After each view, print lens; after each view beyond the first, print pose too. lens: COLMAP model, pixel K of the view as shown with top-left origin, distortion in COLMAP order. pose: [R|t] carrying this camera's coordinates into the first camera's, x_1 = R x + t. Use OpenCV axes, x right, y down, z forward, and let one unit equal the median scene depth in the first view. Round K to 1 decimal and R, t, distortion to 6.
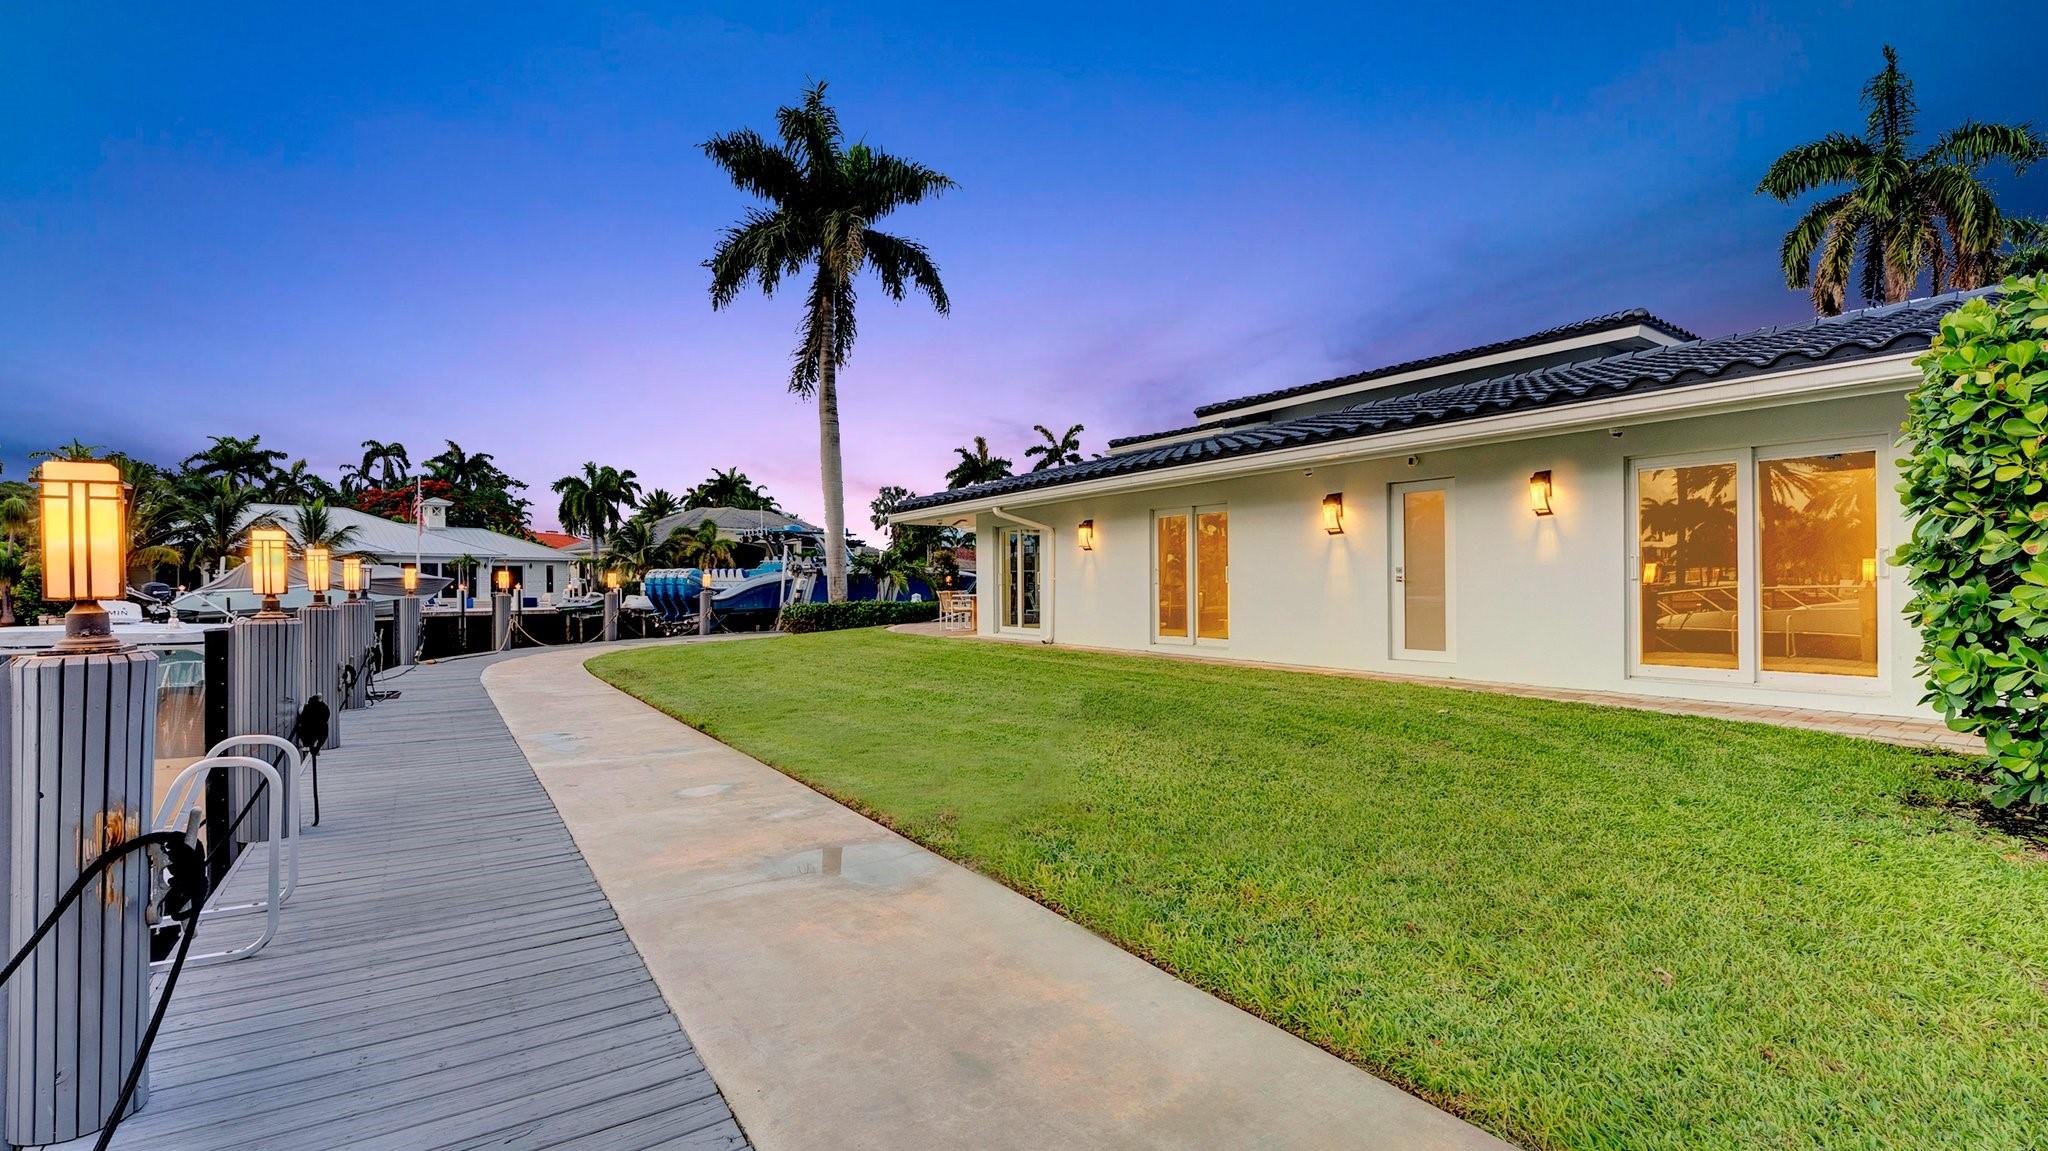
lens RADIAL K [[935.4, 0, 1024.0], [0, 935.4, 575.5], [0, 0, 1]] dist [-0.000979, -0.000072]
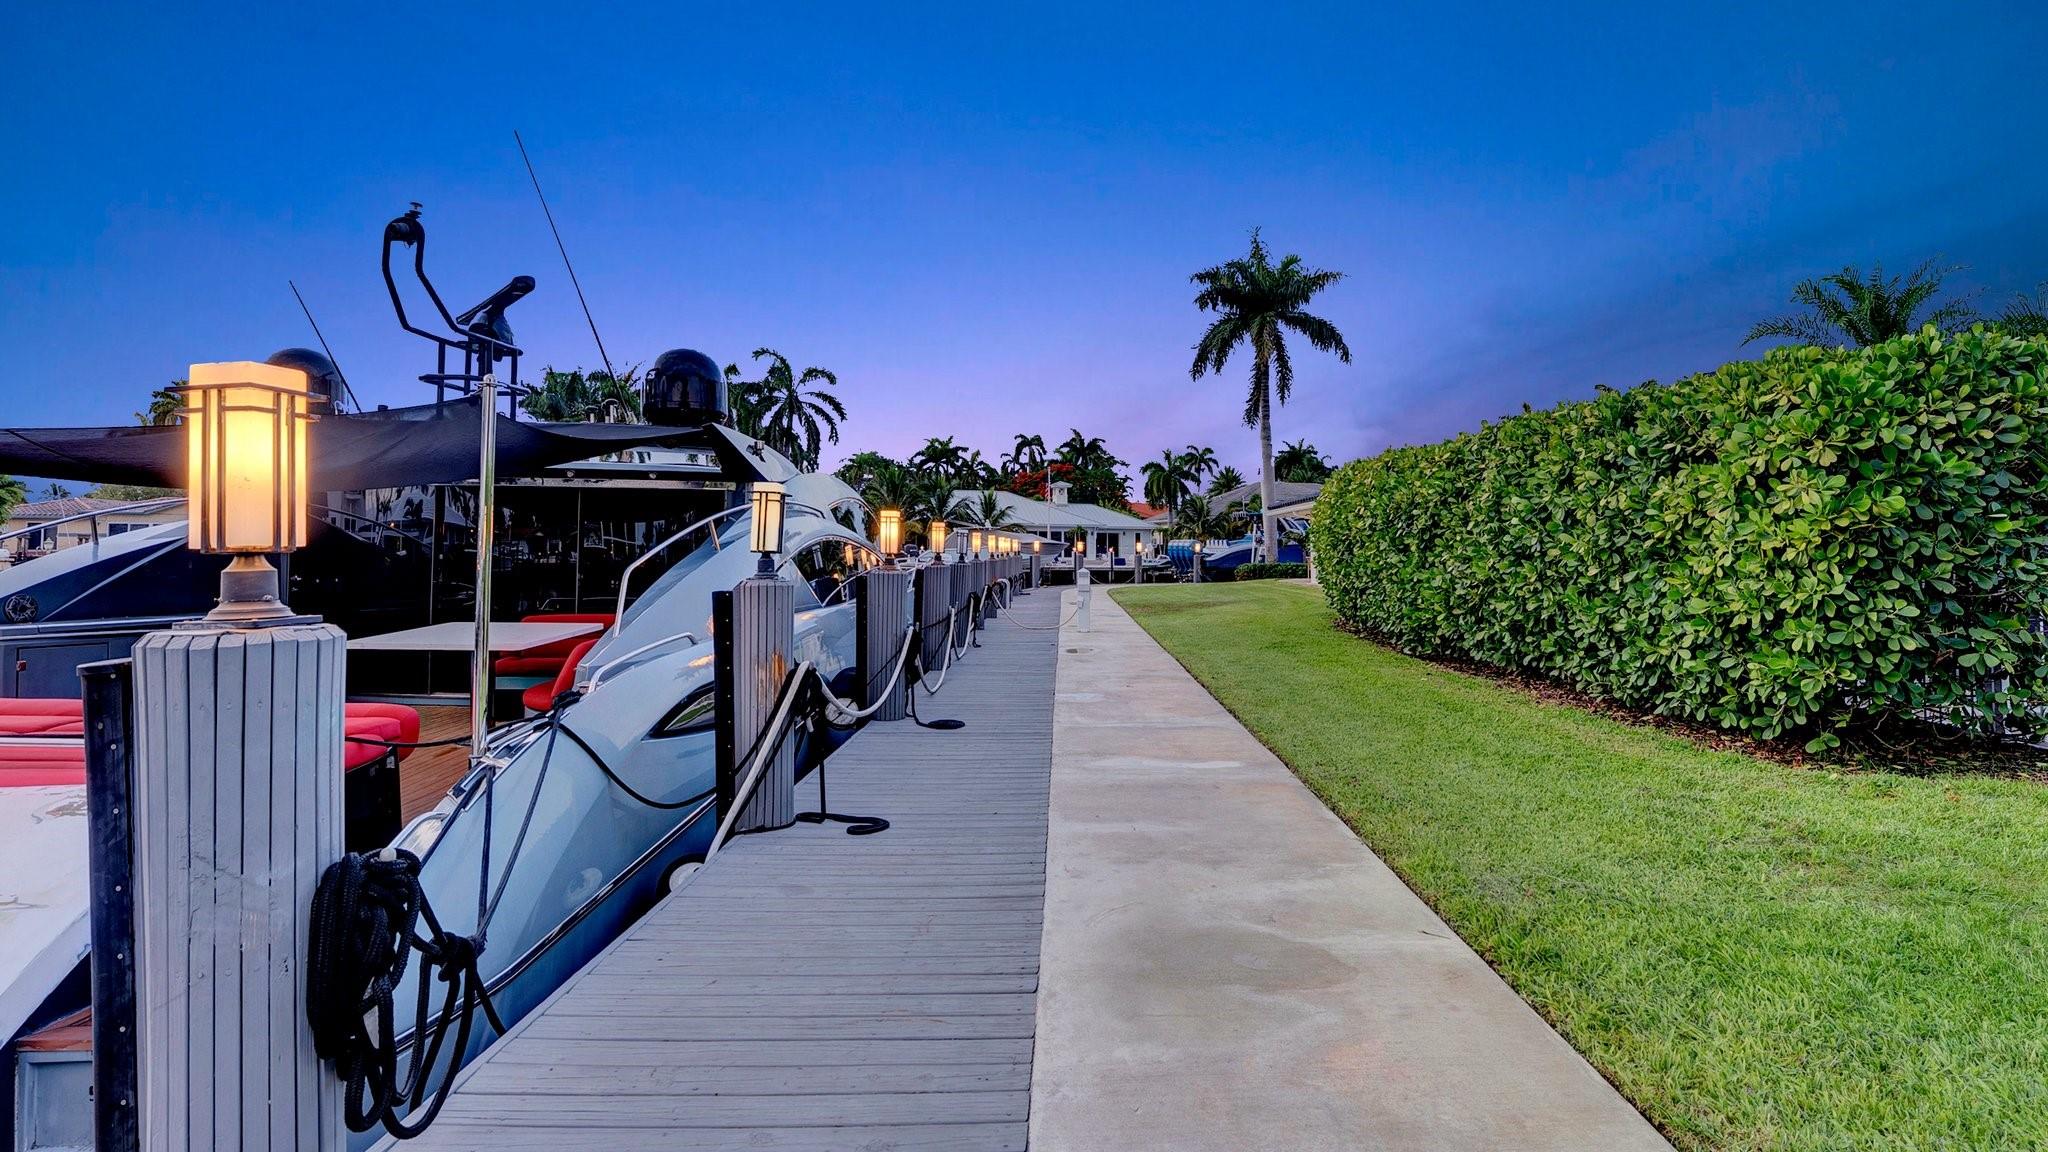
lens RADIAL K [[964.5, 0, 1024.0], [0, 964.5, 576.0], [0, 0, 1]] dist [0.000034, -0.000002]
pose [[0.822291, 0.028823, -0.568336, 0.094168], [-0.008533, 0.999229, 0.038330, -0.001750], [0.569003, -0.026669, 0.821903, -0.134981]]
